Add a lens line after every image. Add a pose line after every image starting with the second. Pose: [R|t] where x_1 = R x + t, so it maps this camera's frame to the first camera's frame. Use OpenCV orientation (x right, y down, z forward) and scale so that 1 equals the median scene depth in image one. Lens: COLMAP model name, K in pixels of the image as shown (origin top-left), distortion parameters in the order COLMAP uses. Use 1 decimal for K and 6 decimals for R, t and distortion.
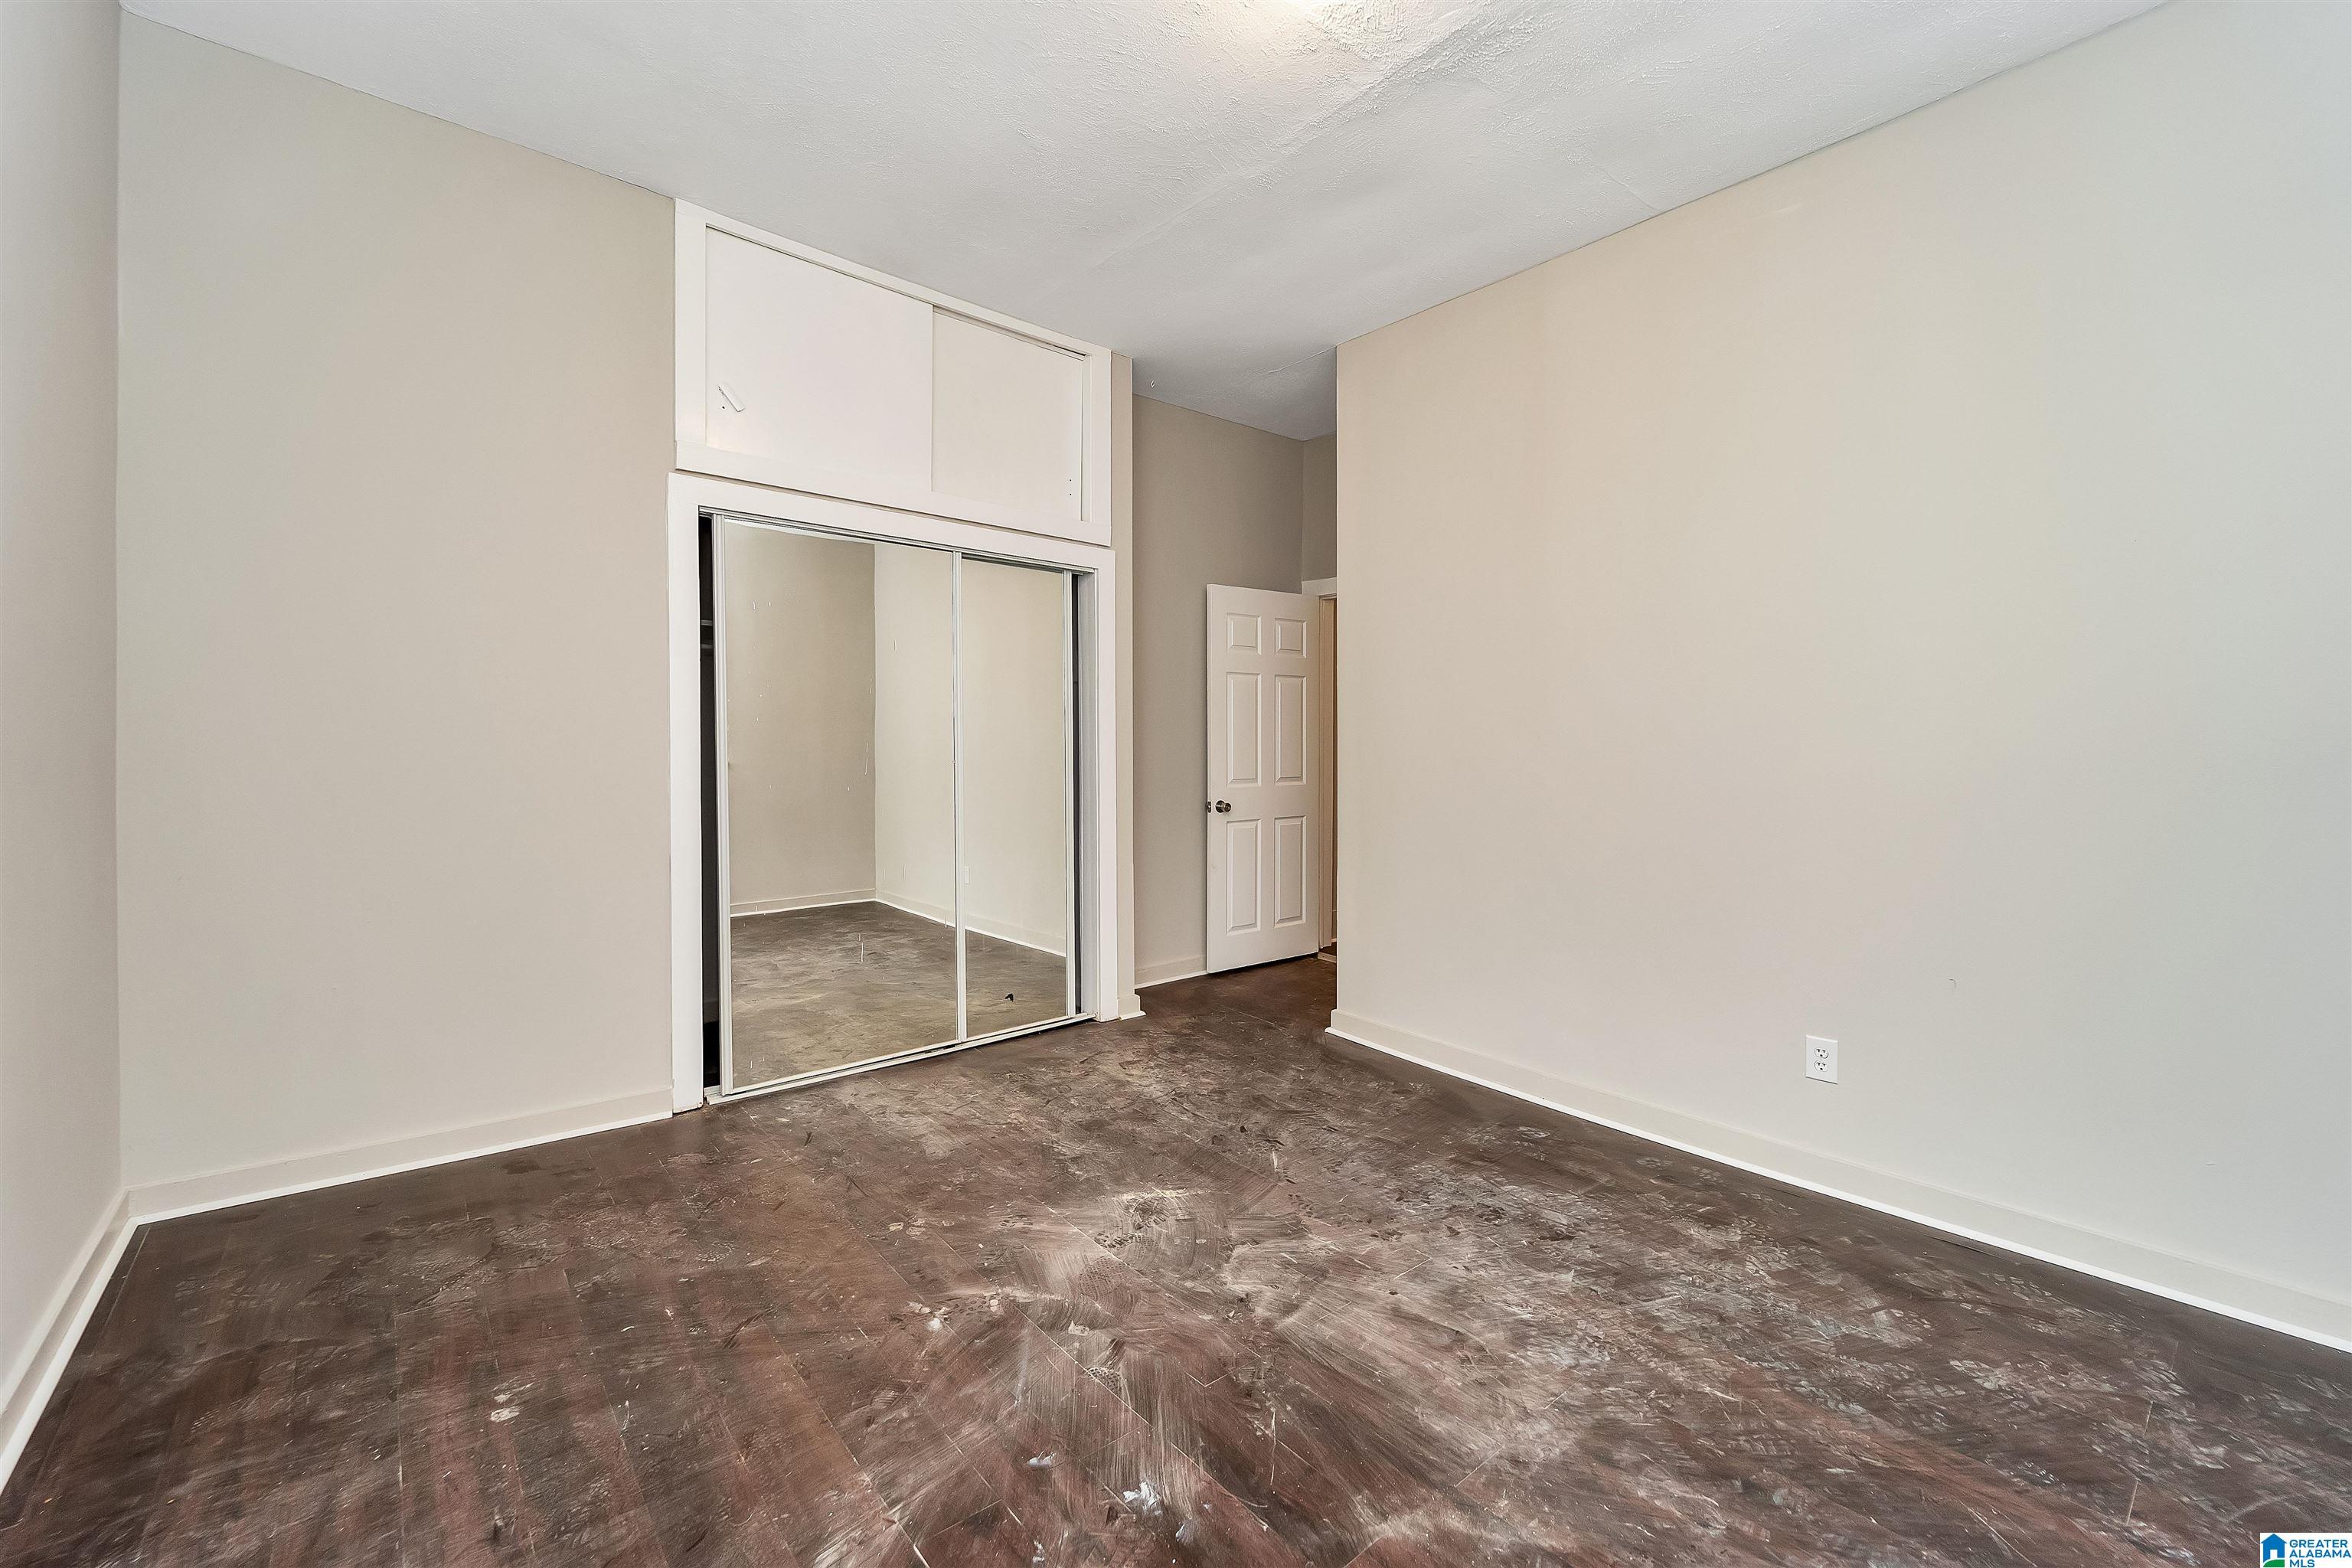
lens RADIAL K [[960.8, 0, 1176.4], [0, 960.8, 785.5], [0, 0, 1]] dist [-0.003679, -0.000729]
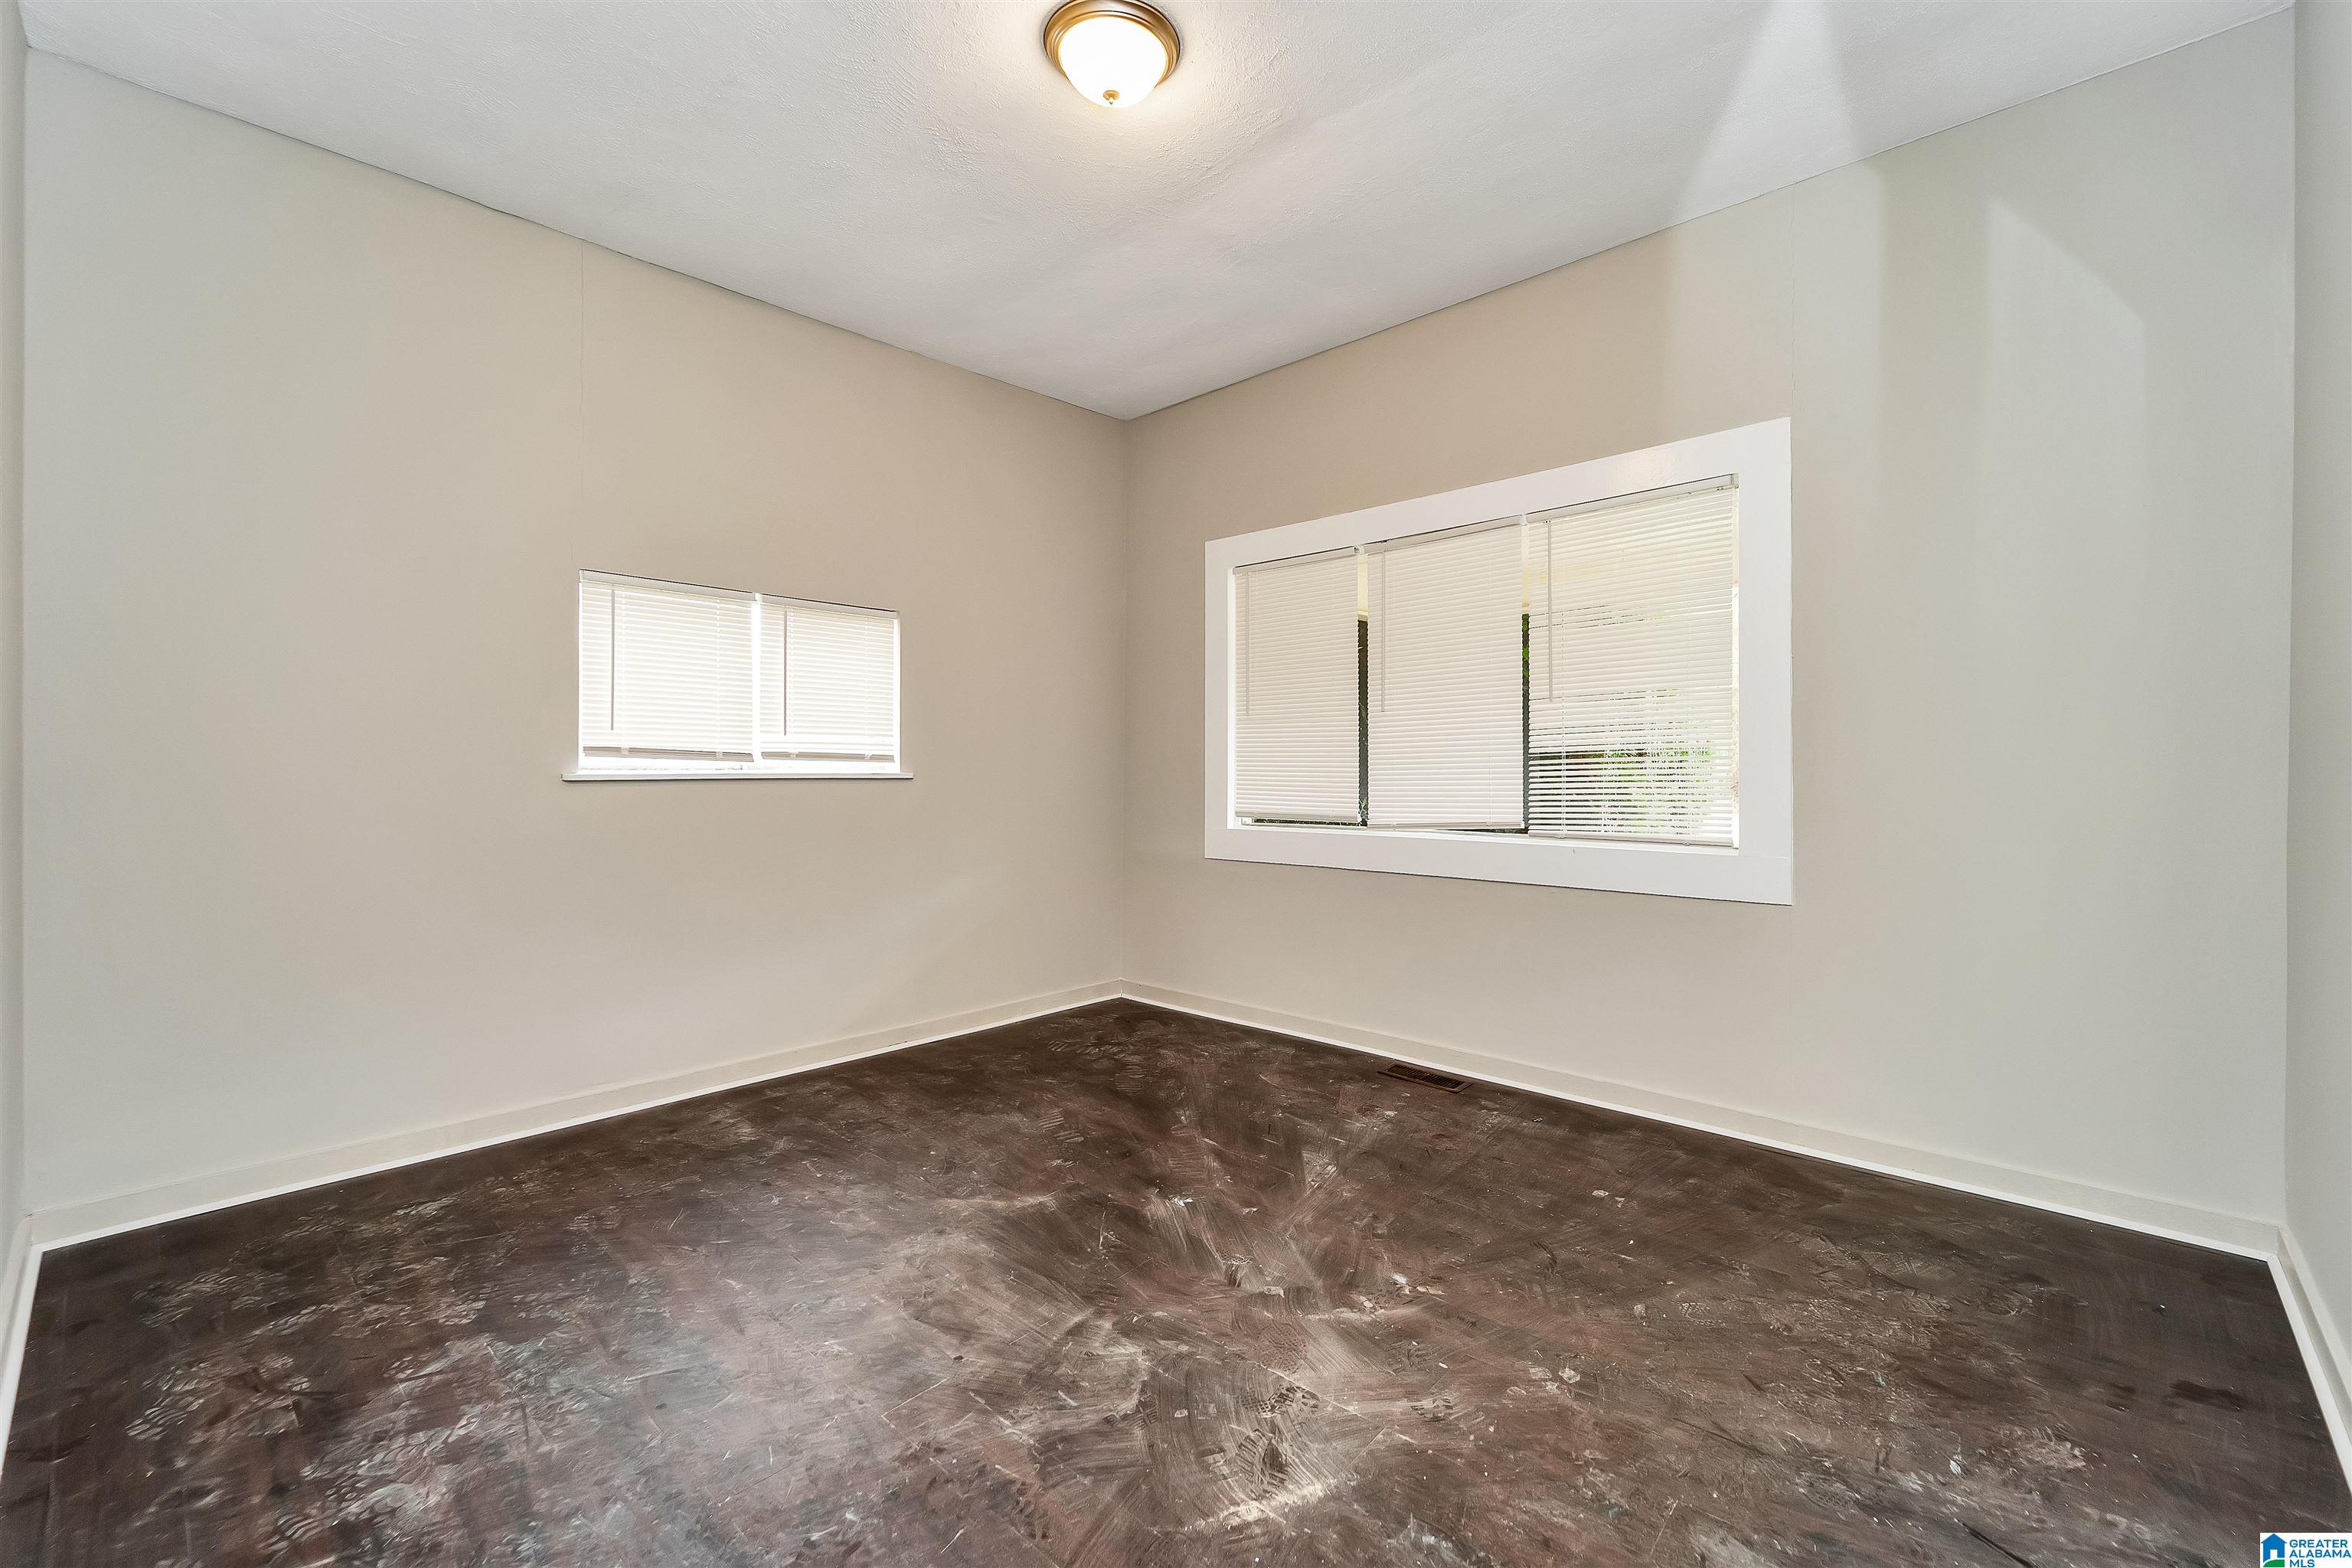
lens RADIAL K [[960.8, 0, 1173.7], [0, 960.8, 782.4], [0, 0, 1]] dist [-0.003679, -0.000729]
pose [[-0.991534, -0.005469, -0.129728, 0.150609], [-0.013906, 0.997839, 0.064219, -0.077380], [0.129097, 0.065479, -0.989468, 1.955651]]
